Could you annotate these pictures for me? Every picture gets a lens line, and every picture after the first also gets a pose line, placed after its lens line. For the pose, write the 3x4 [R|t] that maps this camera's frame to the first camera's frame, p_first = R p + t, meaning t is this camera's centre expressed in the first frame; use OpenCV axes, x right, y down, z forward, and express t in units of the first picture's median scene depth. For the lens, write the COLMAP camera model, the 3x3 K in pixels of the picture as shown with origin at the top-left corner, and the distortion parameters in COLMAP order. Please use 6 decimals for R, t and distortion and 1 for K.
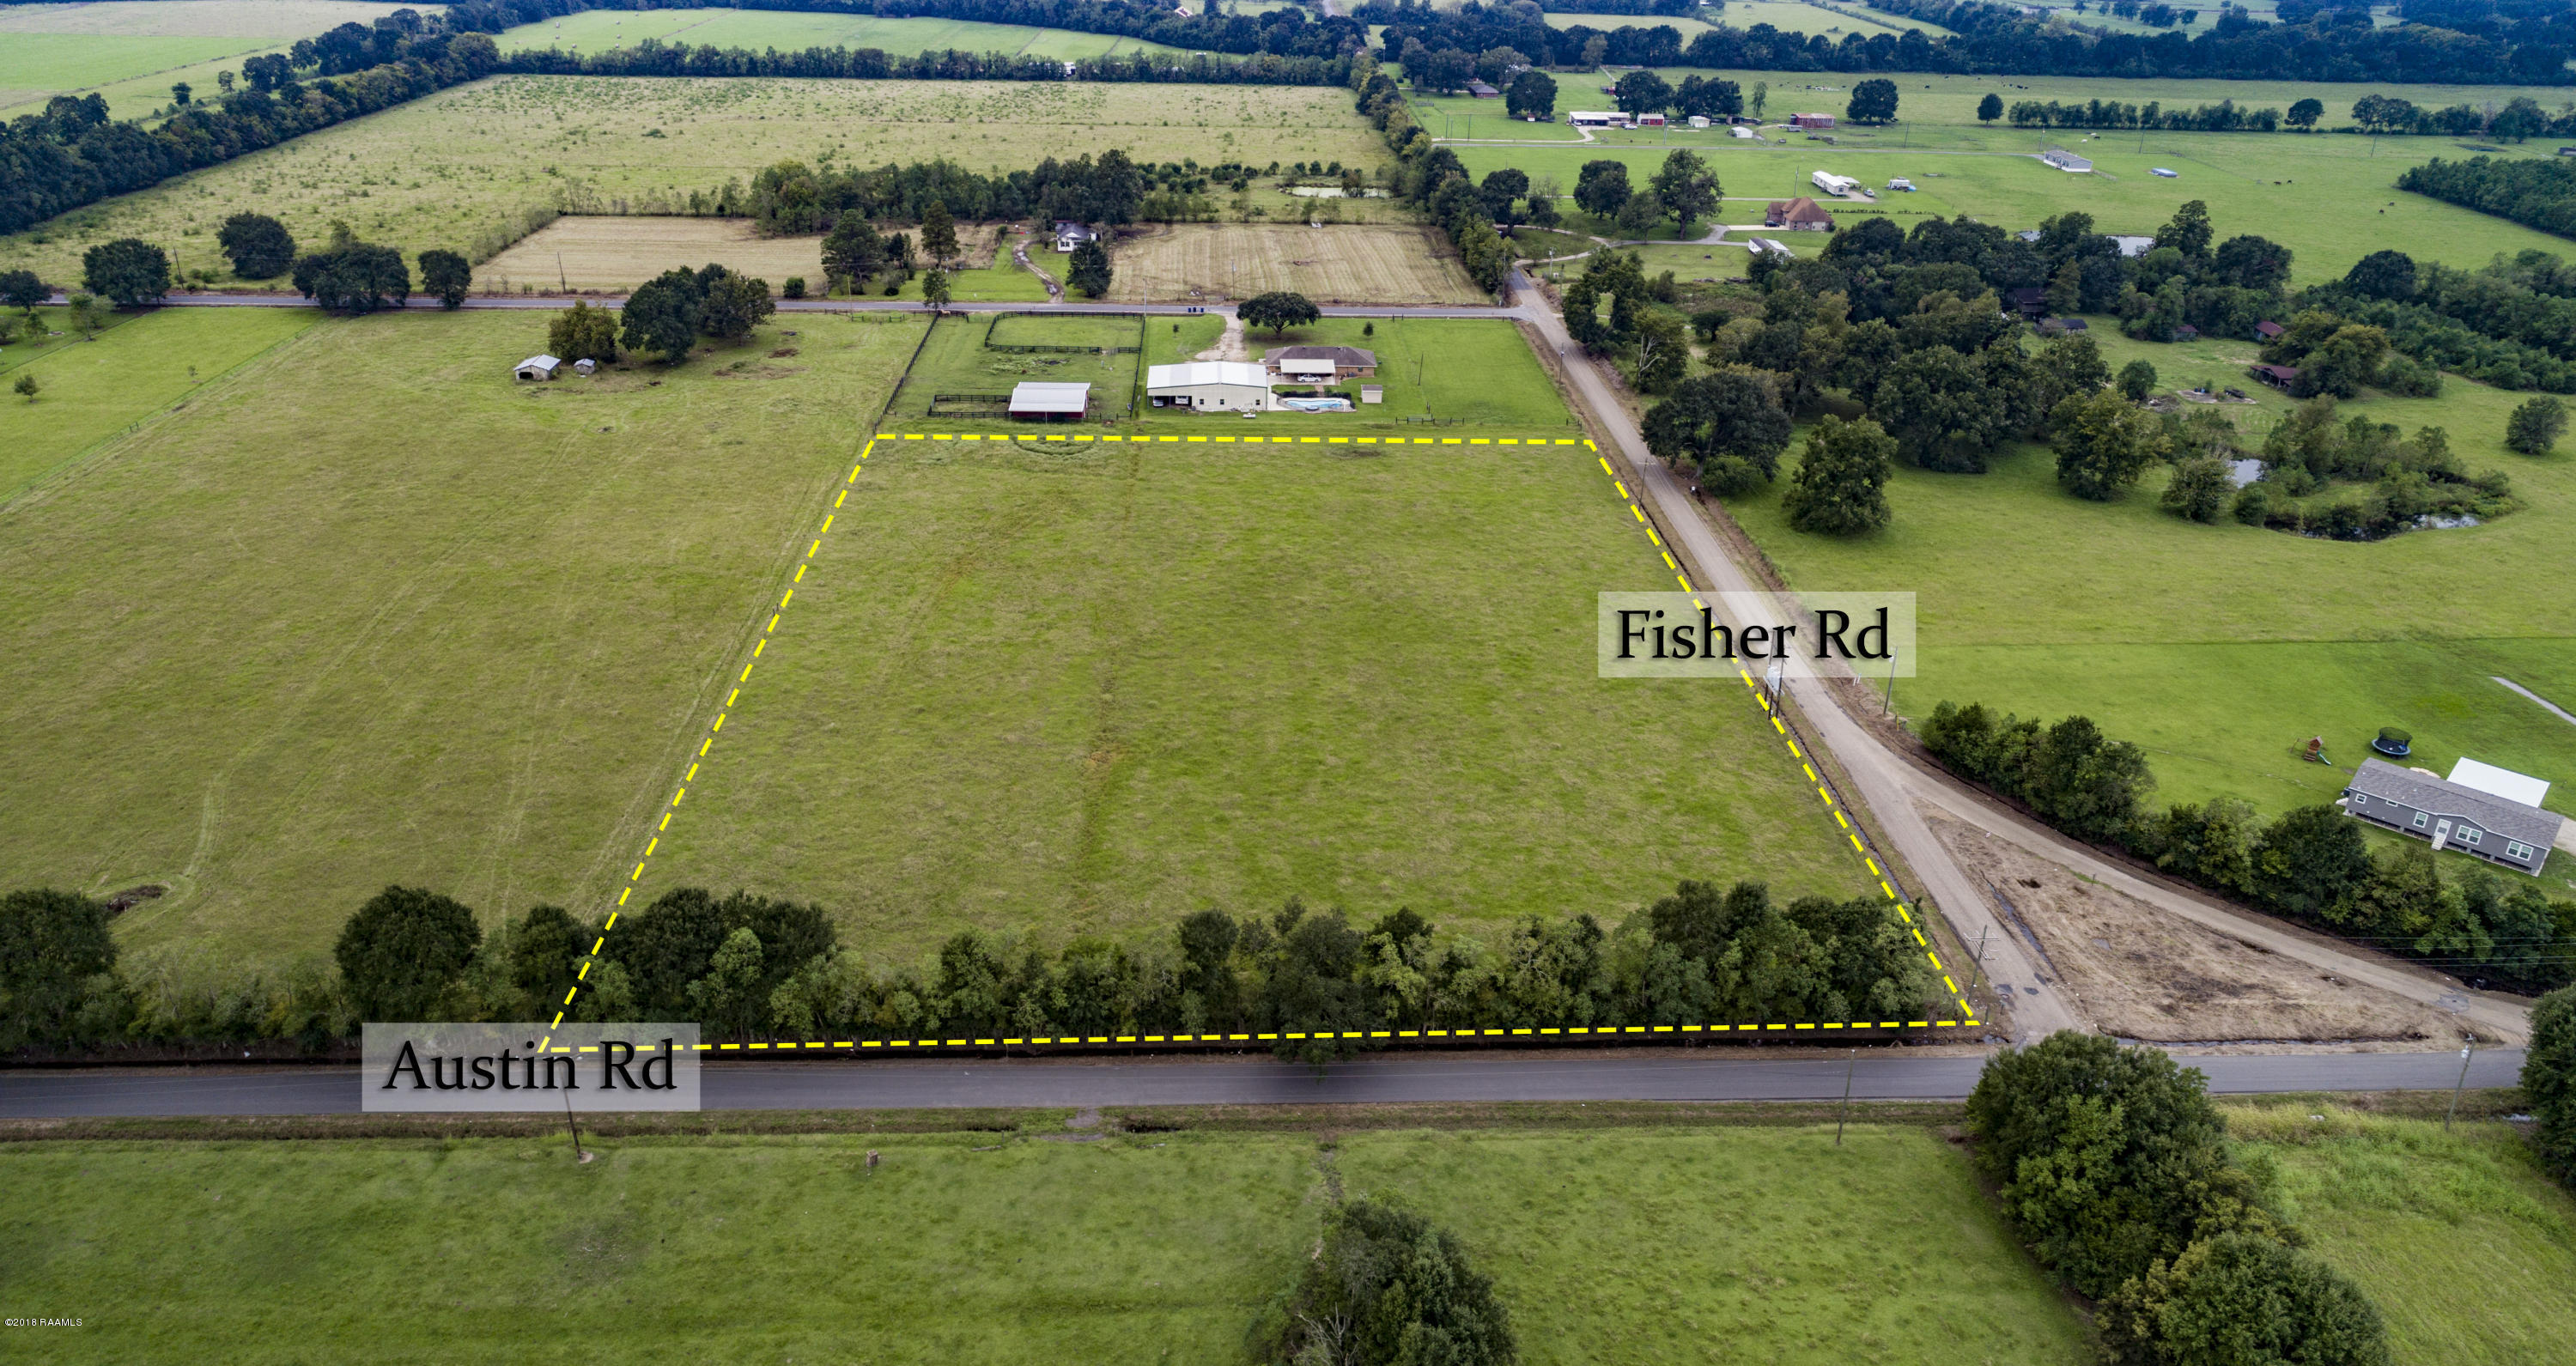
lens RADIAL K [[1732.5, 0, 1257.5], [0, 1732.5, 685.0], [0, 0, 1]] dist [-0.008096, 0.001511]
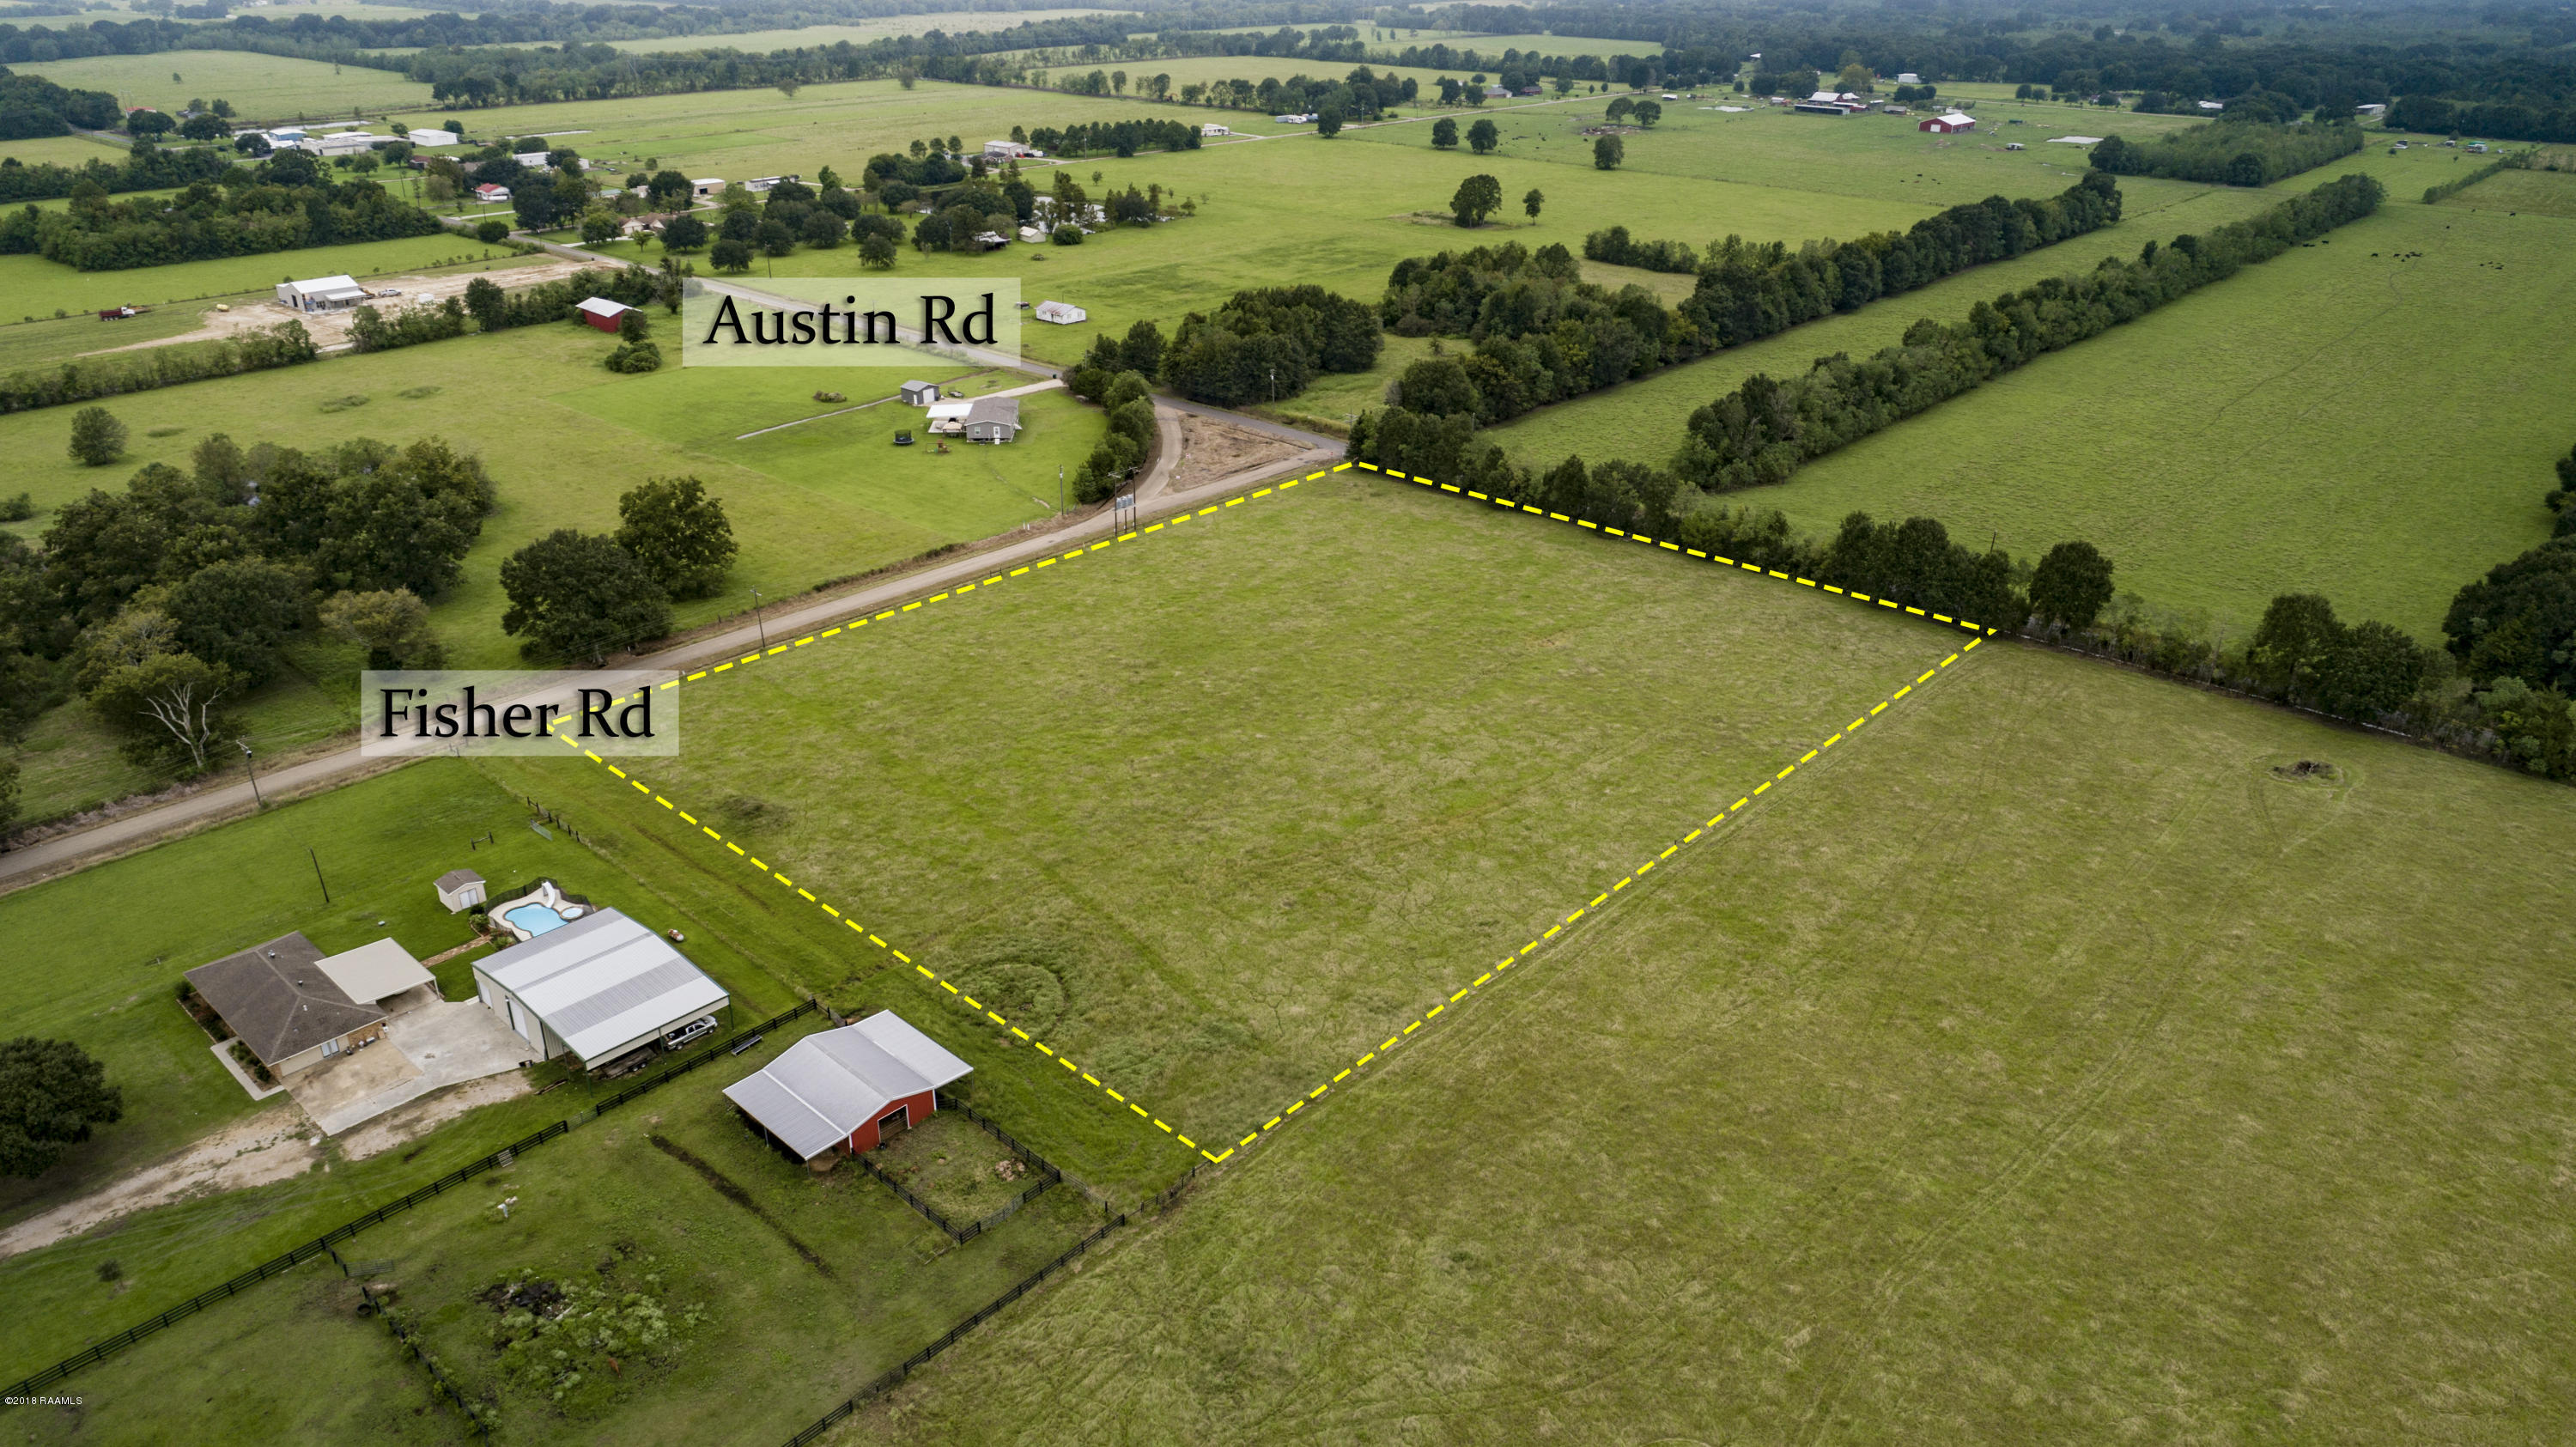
lens RADIAL K [[1725.0, 0, 1307.1], [0, 1725.0, 725.2], [0, 0, 1]] dist [-0.012687, 0.005273]
pose [[-0.727289, -0.317462, 0.608497, -0.480298], [0.279663, 0.672573, 0.685152, -0.534330], [-0.626768, 0.668478, -0.400373, 1.056043]]
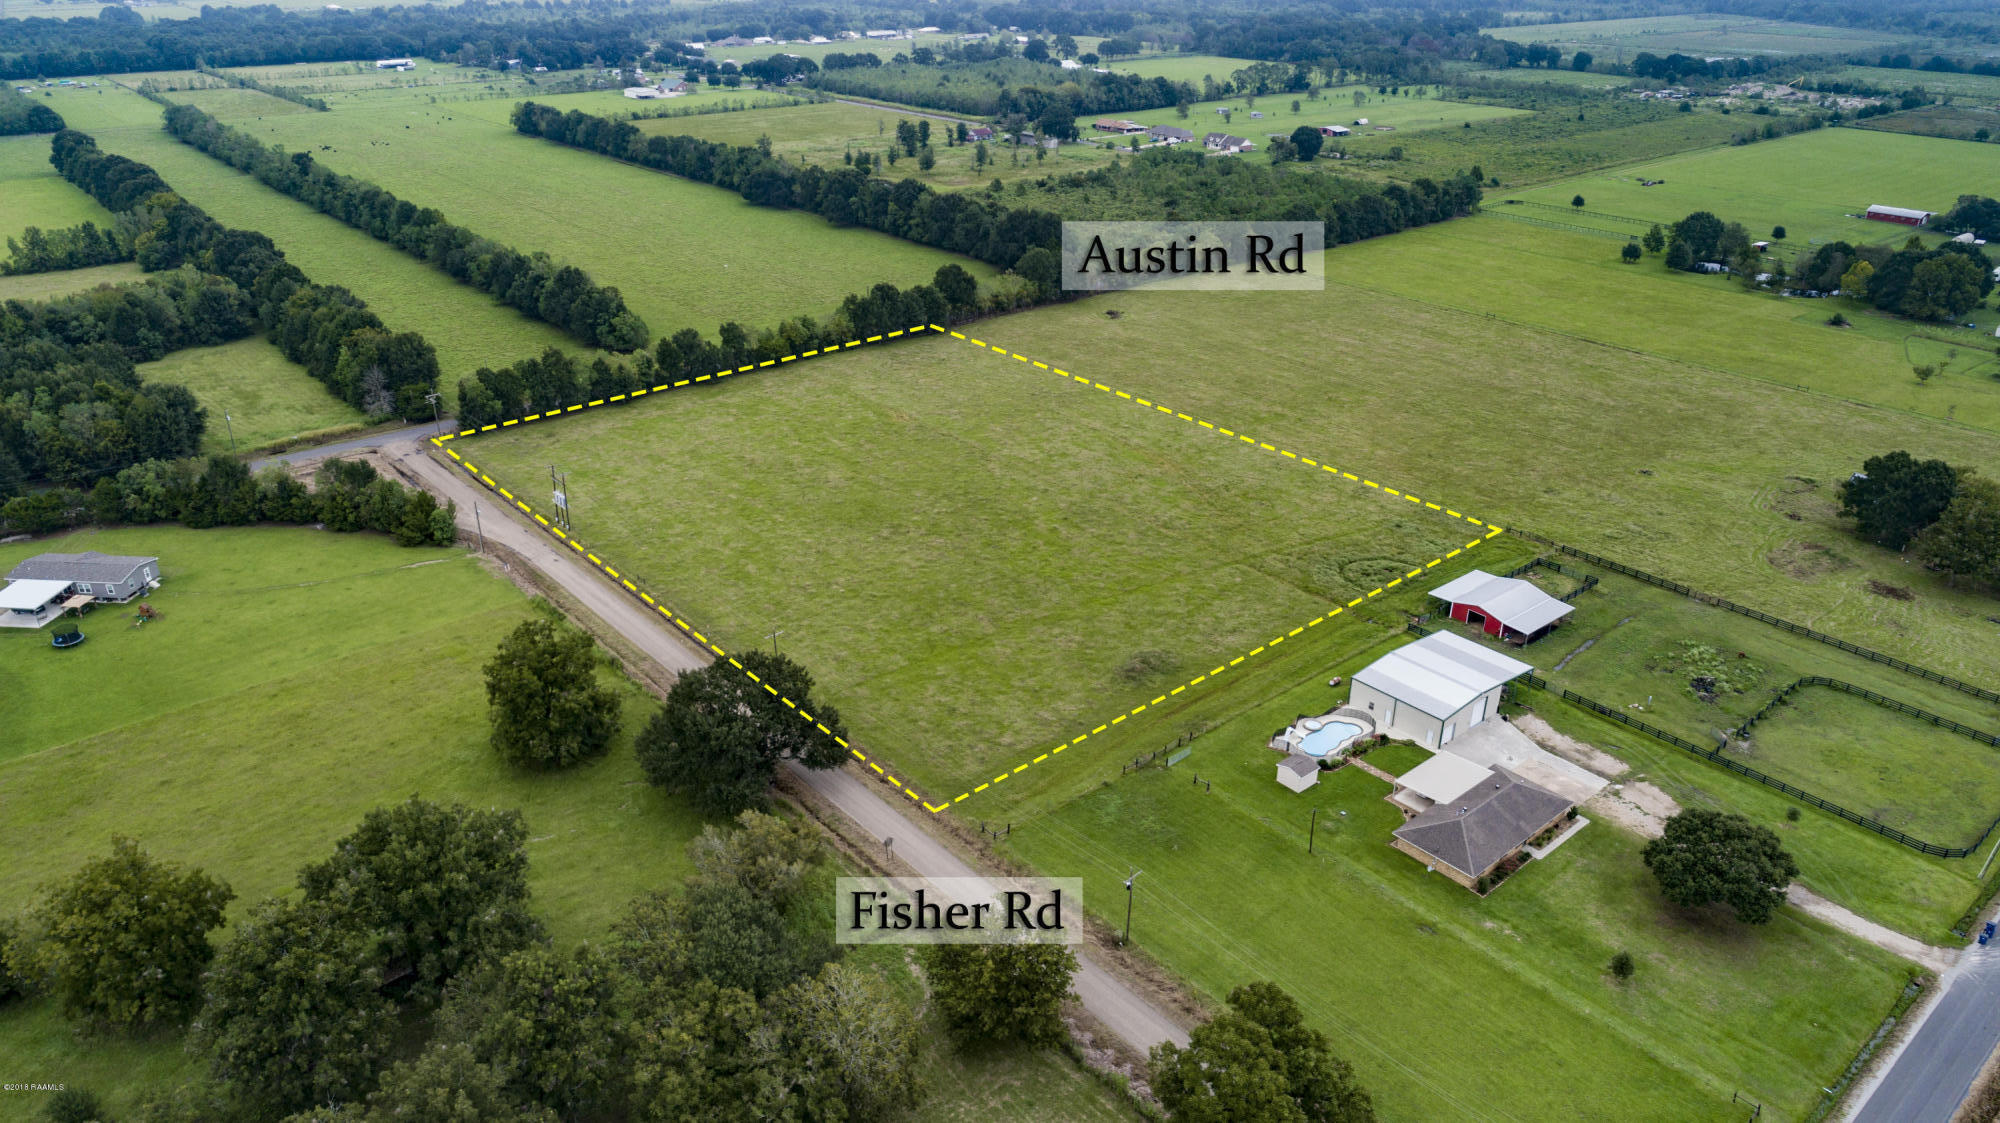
lens RADIAL K [[1339.2, 0, 1014.8], [0, 1339.2, 562.8], [0, 0, 1]] dist [-0.012687, 0.005273]
pose [[-0.773213, 0.250293, -0.582663, 0.443222], [-0.300213, 0.664852, 0.683991, -0.558297], [0.558583, 0.703793, -0.438931, 1.151076]]
